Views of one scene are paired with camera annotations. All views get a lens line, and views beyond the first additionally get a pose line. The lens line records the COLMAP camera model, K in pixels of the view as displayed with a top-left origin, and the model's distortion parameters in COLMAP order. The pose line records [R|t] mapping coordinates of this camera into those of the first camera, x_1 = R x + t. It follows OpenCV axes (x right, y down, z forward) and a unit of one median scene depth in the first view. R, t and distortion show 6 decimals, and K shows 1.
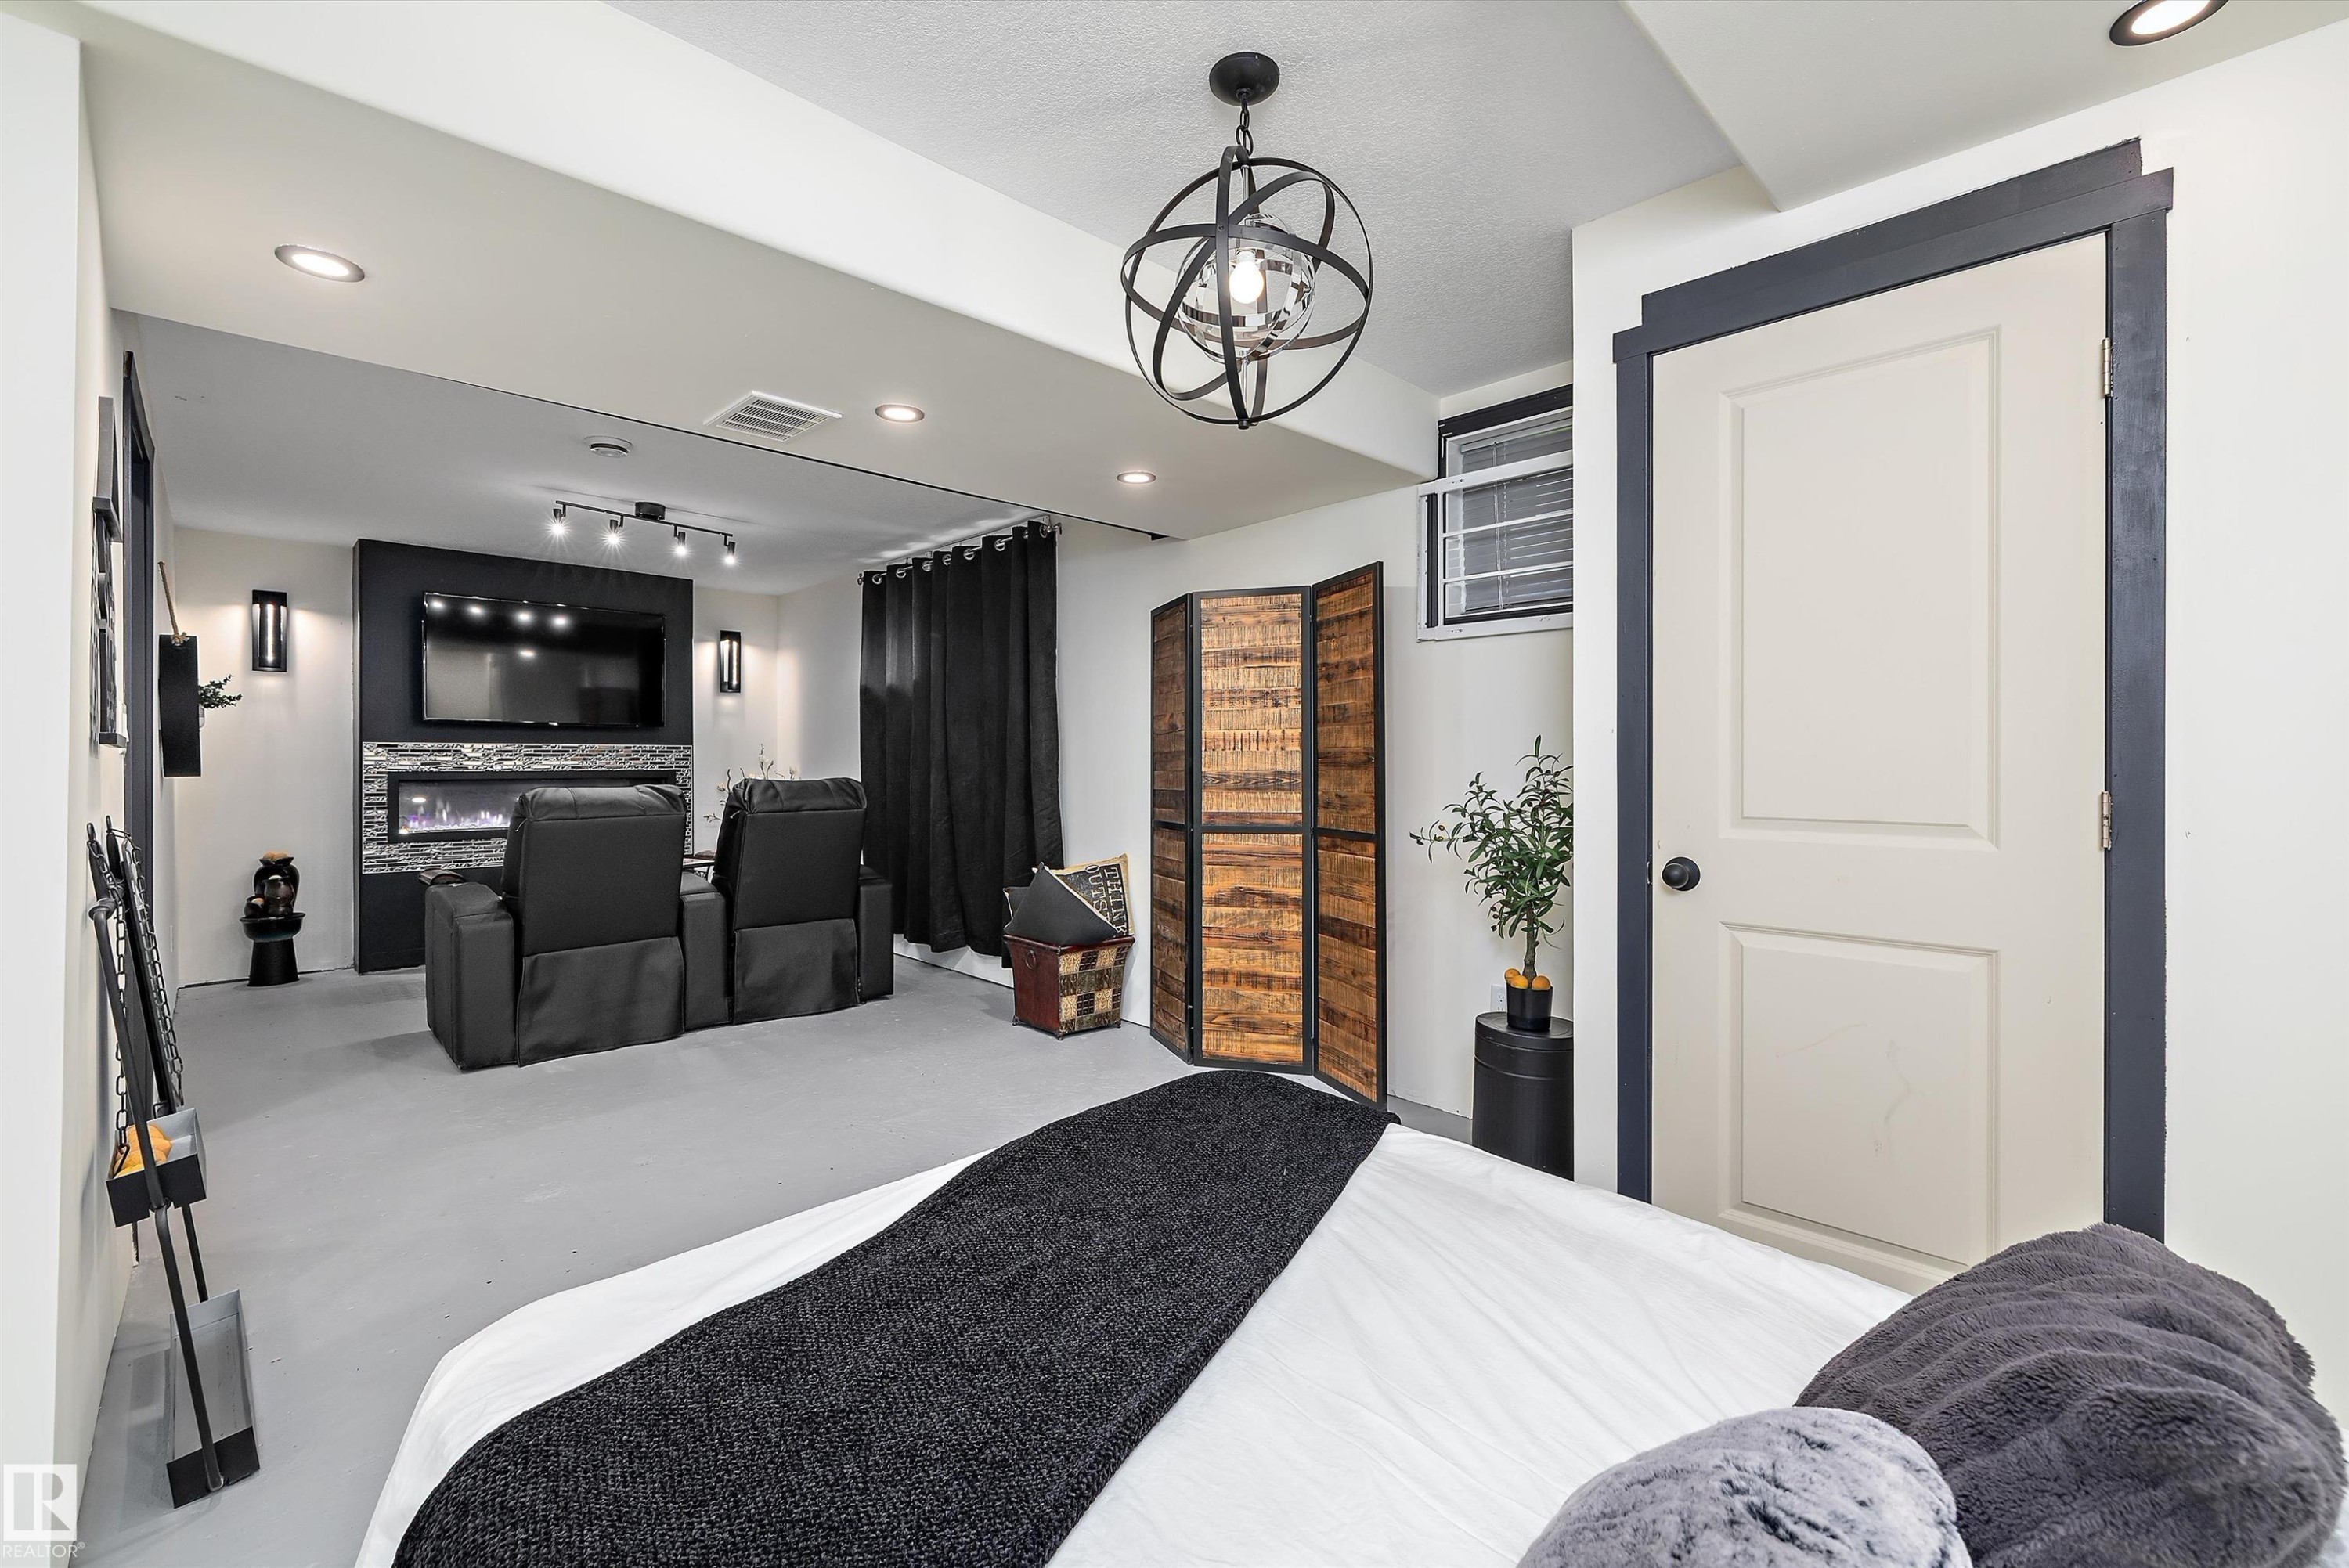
lens RADIAL K [[995.0, 0, 1174.6], [0, 995.0, 757.1], [0, 0, 1]] dist [-0.000560, 0.000258]
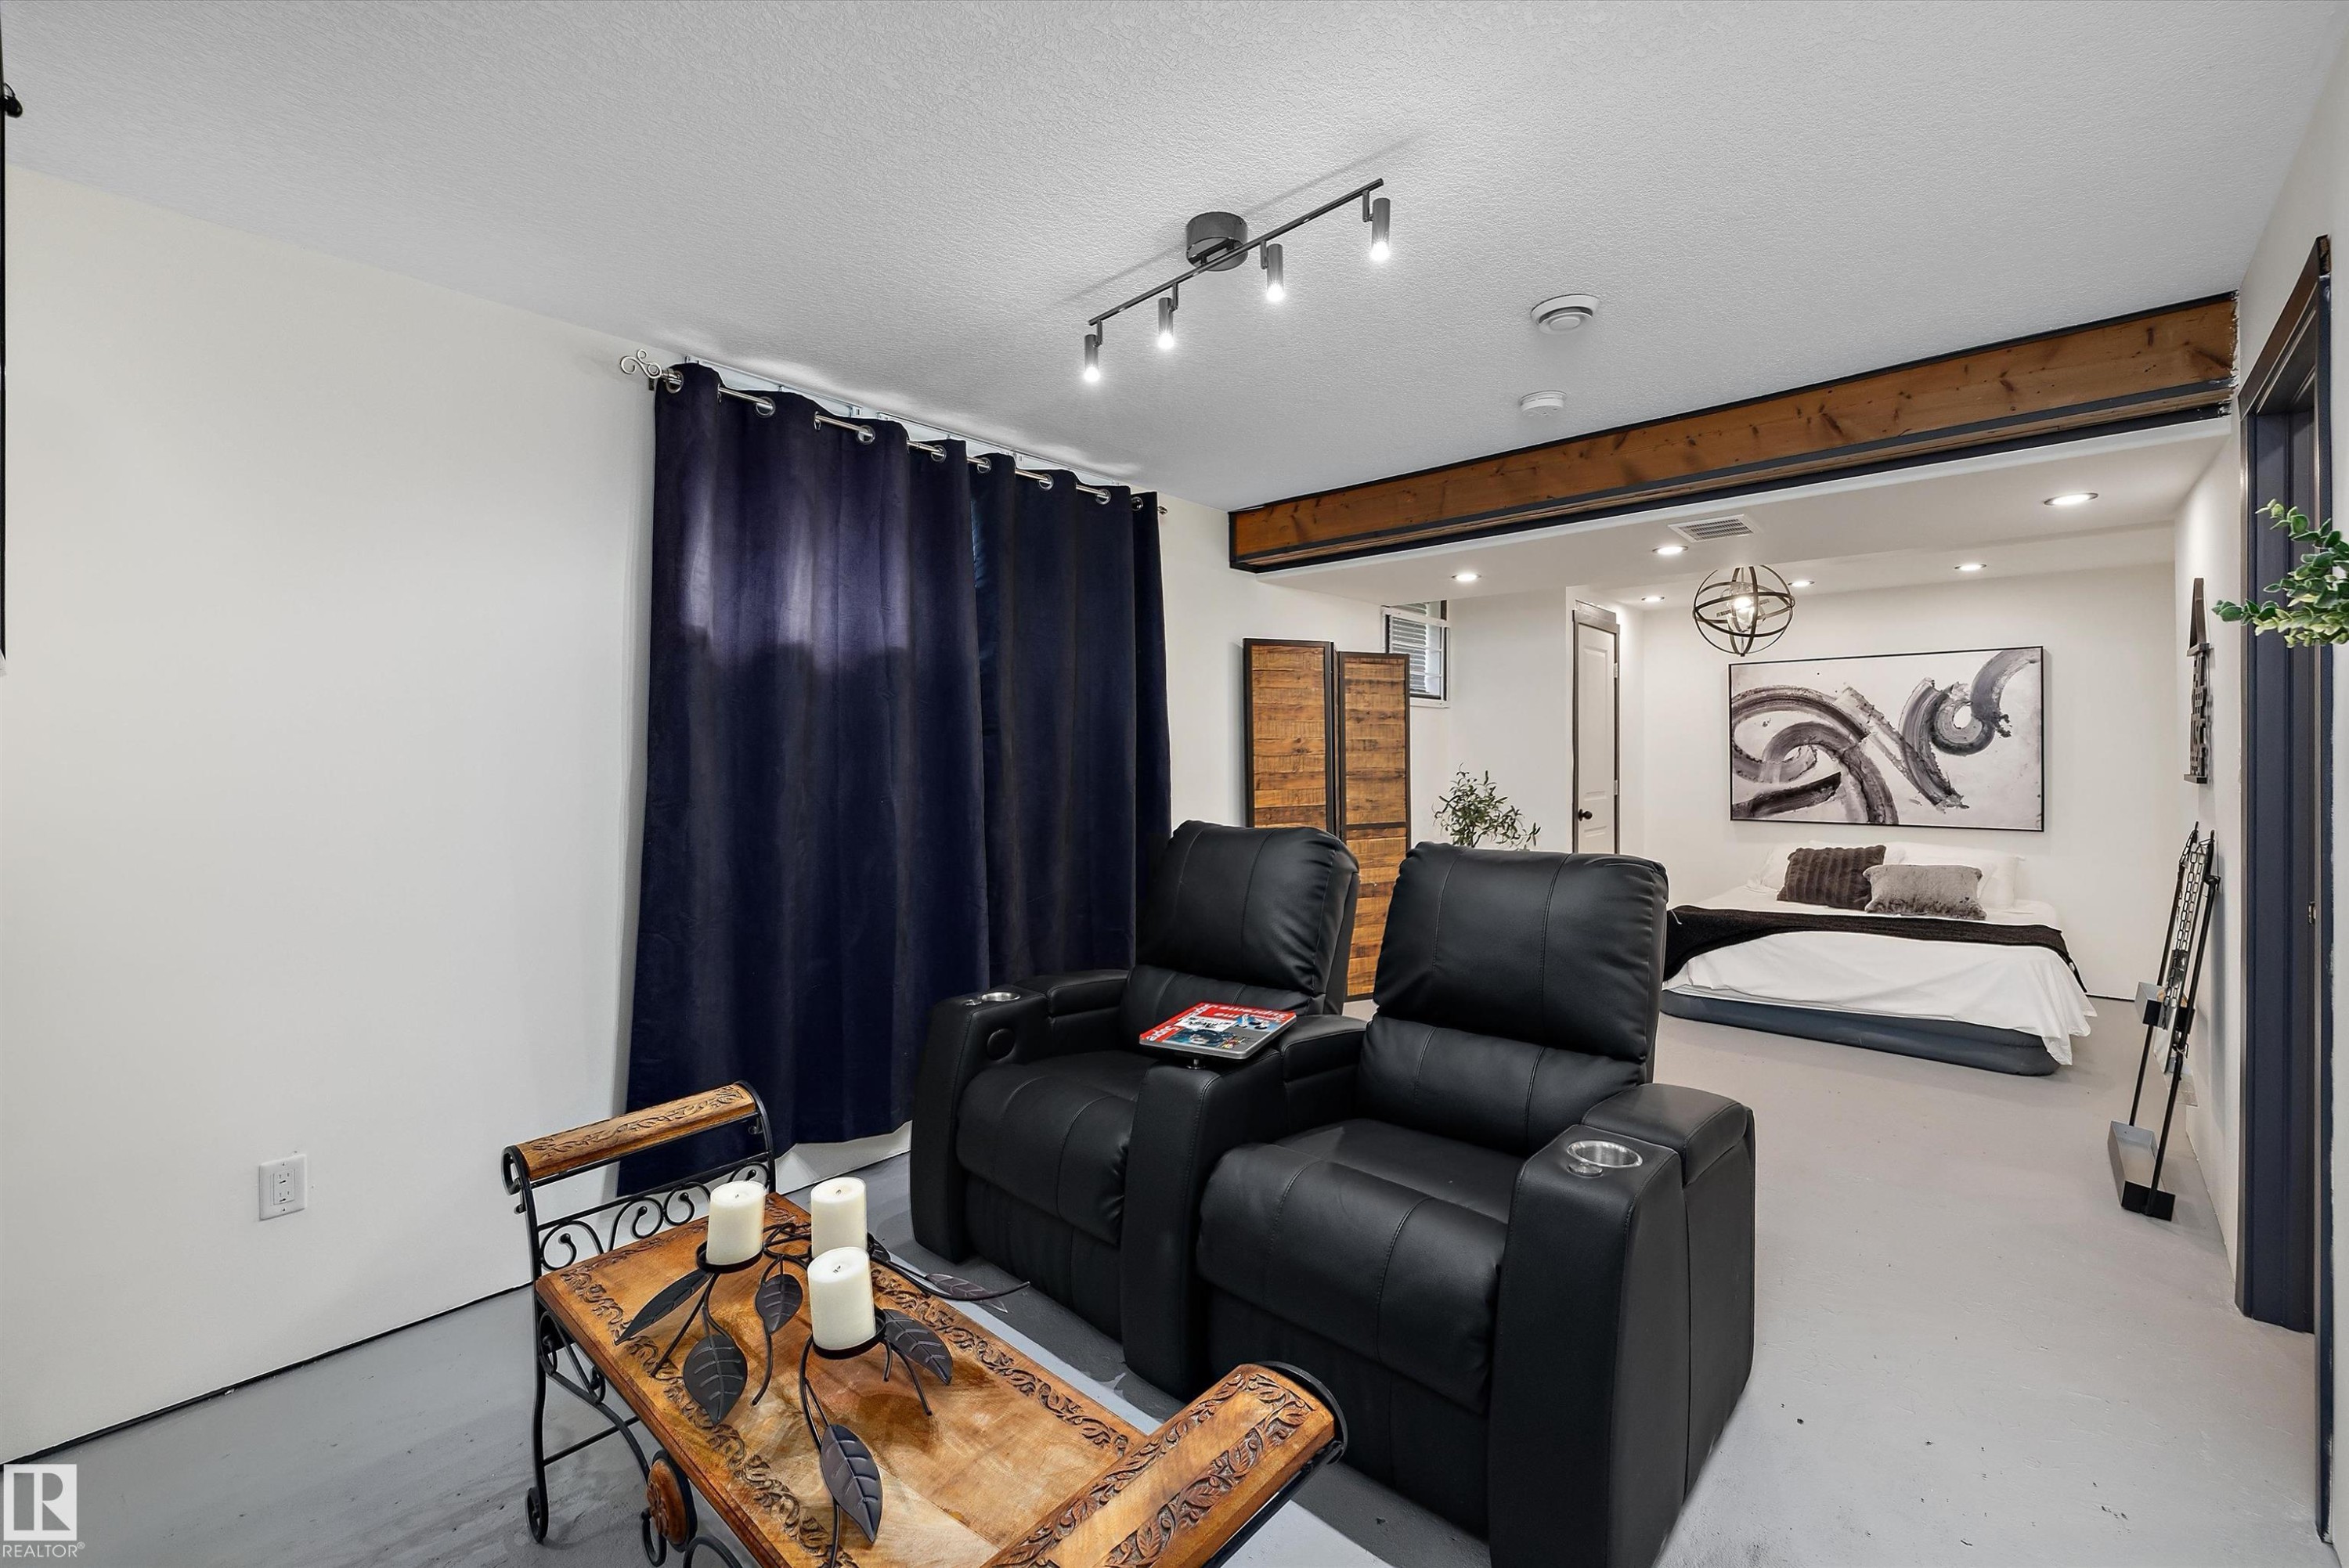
lens RADIAL K [[995.0, 0, 1174.6], [0, 995.0, 757.1], [0, 0, 1]] dist [-0.000560, 0.000258]
pose [[-0.080572, -0.007509, 0.996720, -1.315728], [-0.001121, 0.999972, 0.007443, -0.037712], [-0.996748, -0.000517, -0.080579, 1.441658]]
